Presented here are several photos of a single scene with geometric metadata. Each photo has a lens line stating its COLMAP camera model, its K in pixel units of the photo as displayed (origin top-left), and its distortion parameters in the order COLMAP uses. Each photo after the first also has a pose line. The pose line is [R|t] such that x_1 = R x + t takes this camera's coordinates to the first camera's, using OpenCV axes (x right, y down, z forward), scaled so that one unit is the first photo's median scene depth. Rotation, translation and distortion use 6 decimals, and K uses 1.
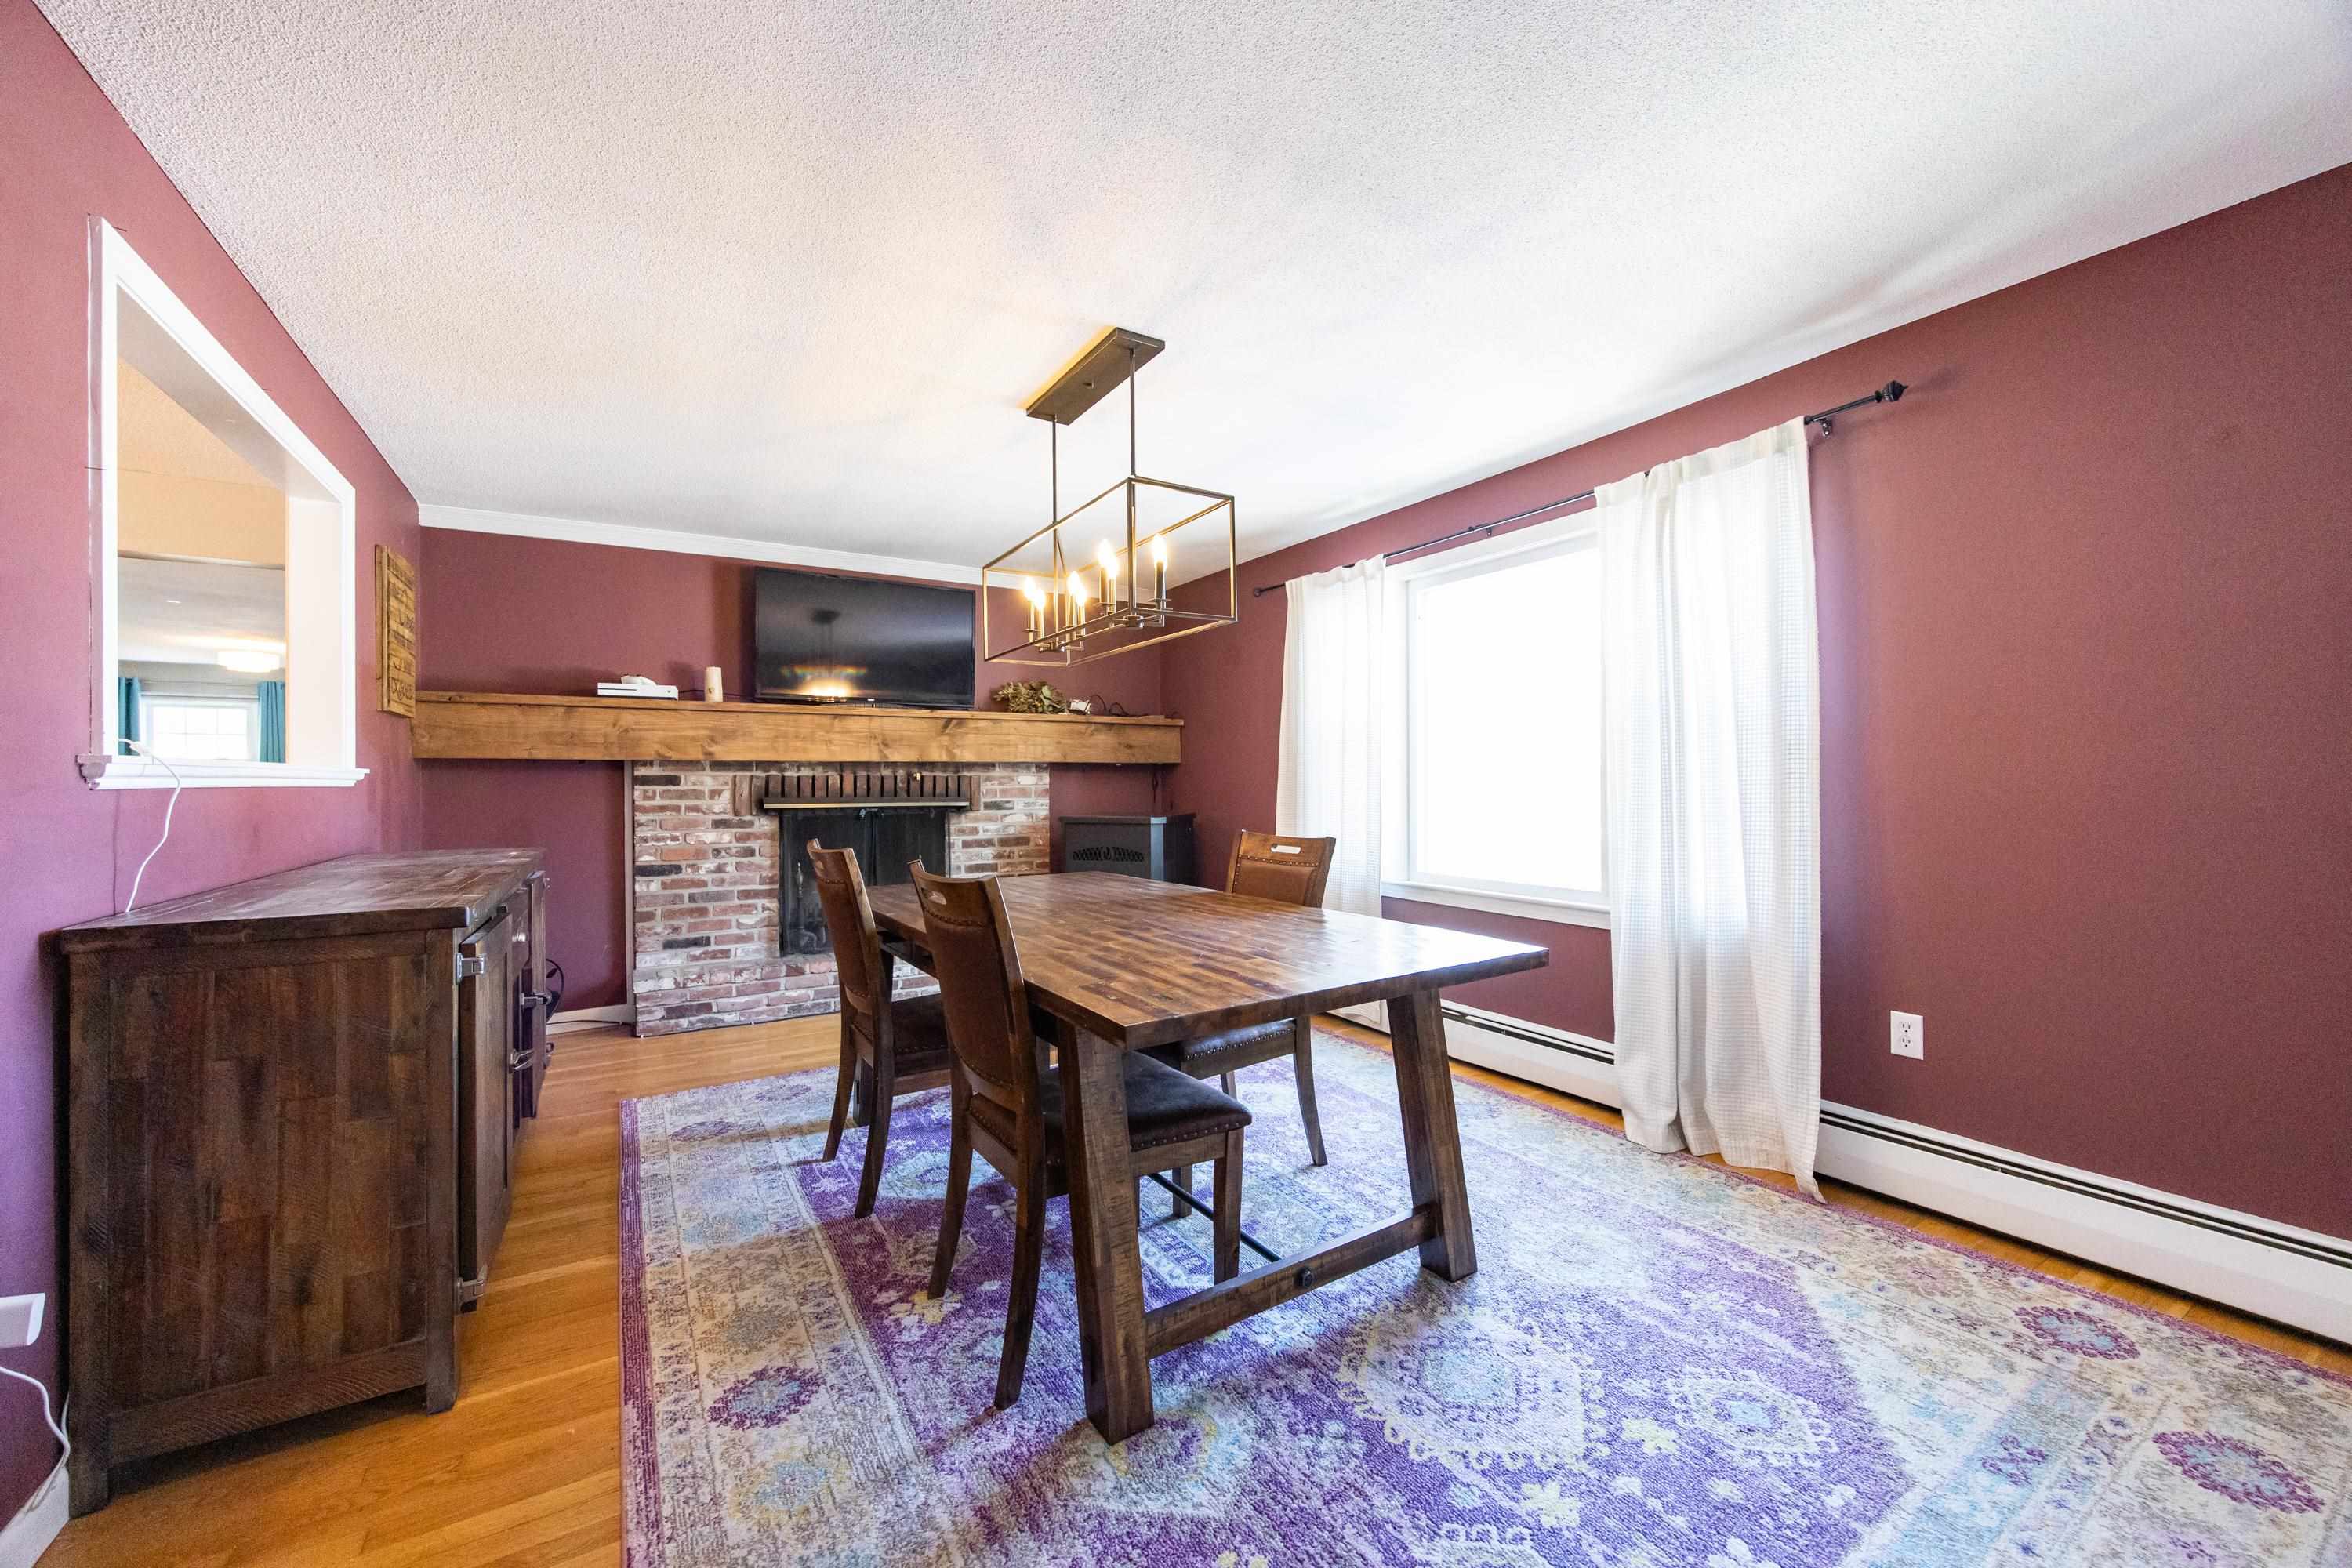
lens RADIAL K [[903.7, 0, 1176.7], [0, 903.7, 778.6], [0, 0, 1]] dist [-0.000177, -0.000028]
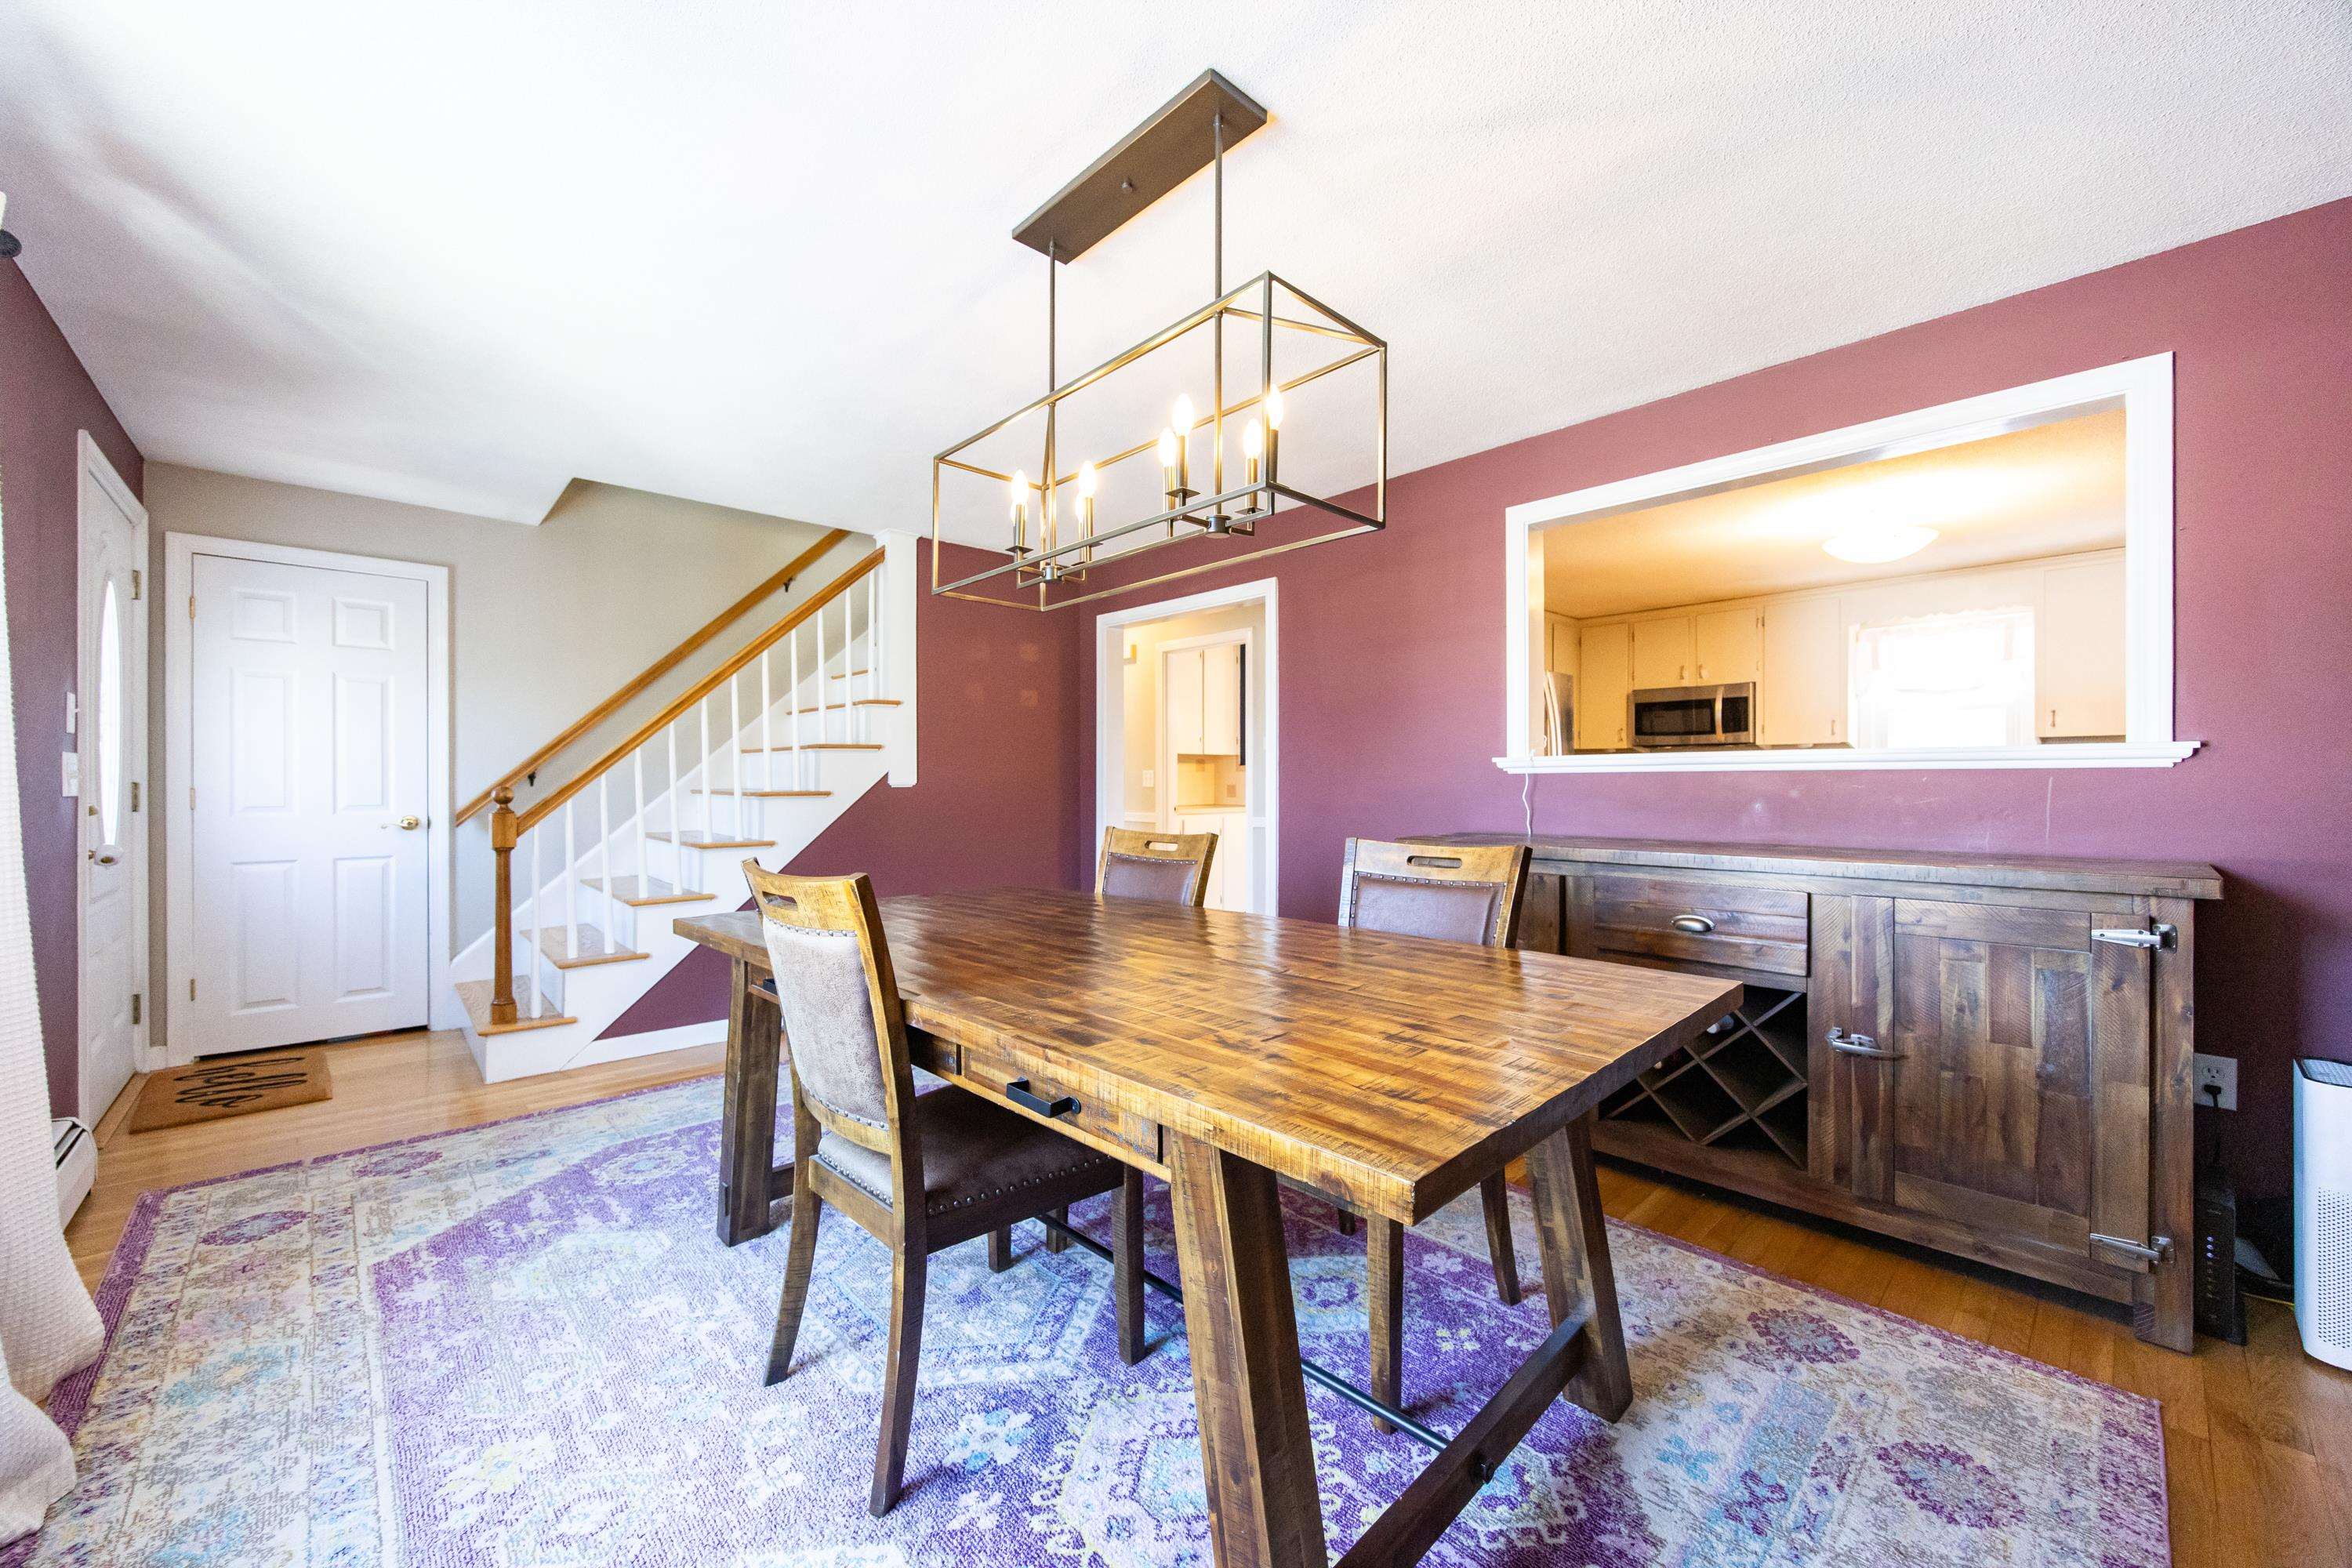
lens RADIAL K [[903.7, 0, 1175.9], [0, 903.7, 782.6], [0, 0, 1]] dist [-0.000177, -0.000028]
pose [[-0.980723, 0.008654, -0.195214, 0.008304], [0.008630, 0.999962, 0.000974, 0.020345], [0.195215, -0.000729, -0.980760, 2.291128]]
